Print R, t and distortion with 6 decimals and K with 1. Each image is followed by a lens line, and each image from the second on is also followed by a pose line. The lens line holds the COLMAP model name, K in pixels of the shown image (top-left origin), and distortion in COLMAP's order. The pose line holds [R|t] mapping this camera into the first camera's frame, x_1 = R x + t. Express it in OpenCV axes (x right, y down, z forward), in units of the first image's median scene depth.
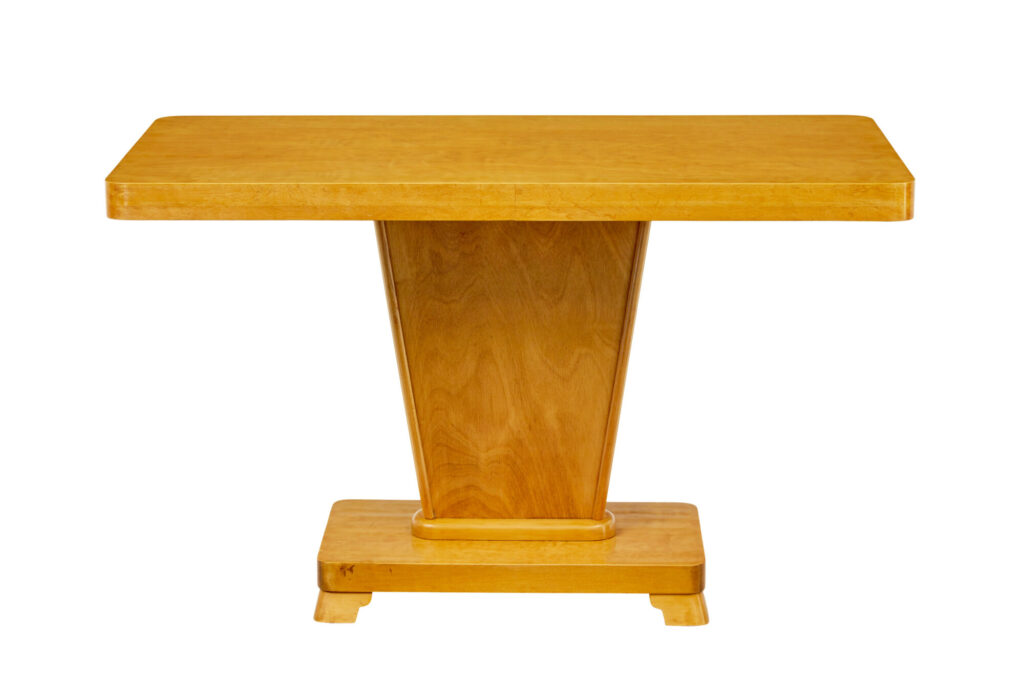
lens RADIAL K [[3160.8, 0, 513.0], [0, 3160.8, 330.9], [0, 0, 1]] dist [0.687887, 0.000000]
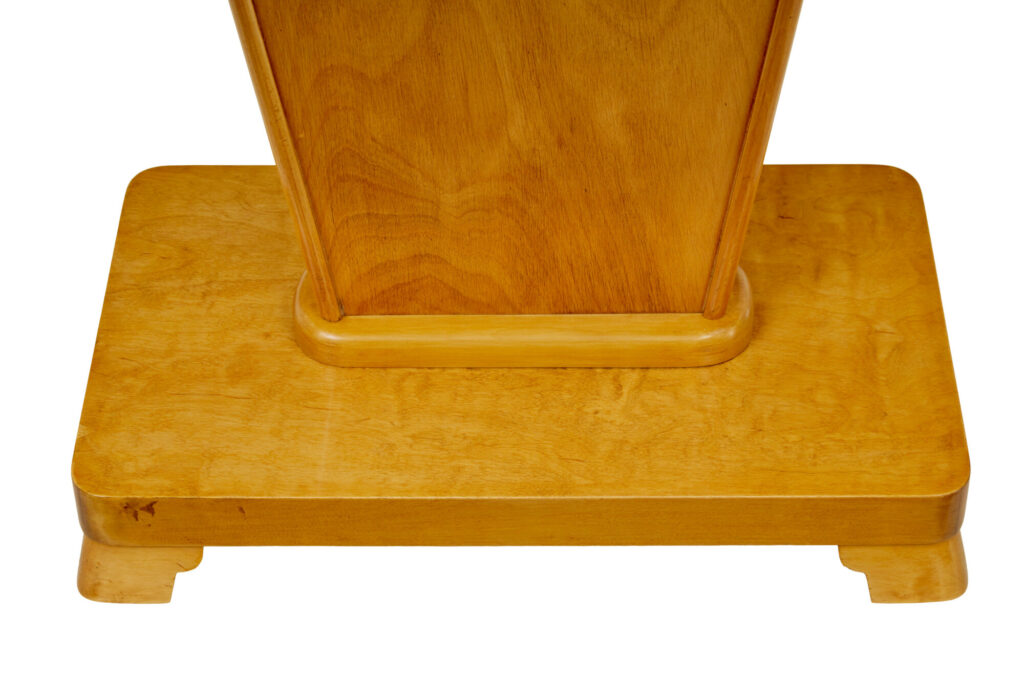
lens RADIAL K [[2716.5, 0, 510.4], [0, 2716.5, 340.0], [0, 0, 1]] dist [0.026740, 0.000000]
pose [[0.999869, -0.016091, -0.001492, -0.001053], [0.014899, 0.882148, 0.470737, -0.115633], [-0.006259, -0.470698, 0.882272, 0.671397]]
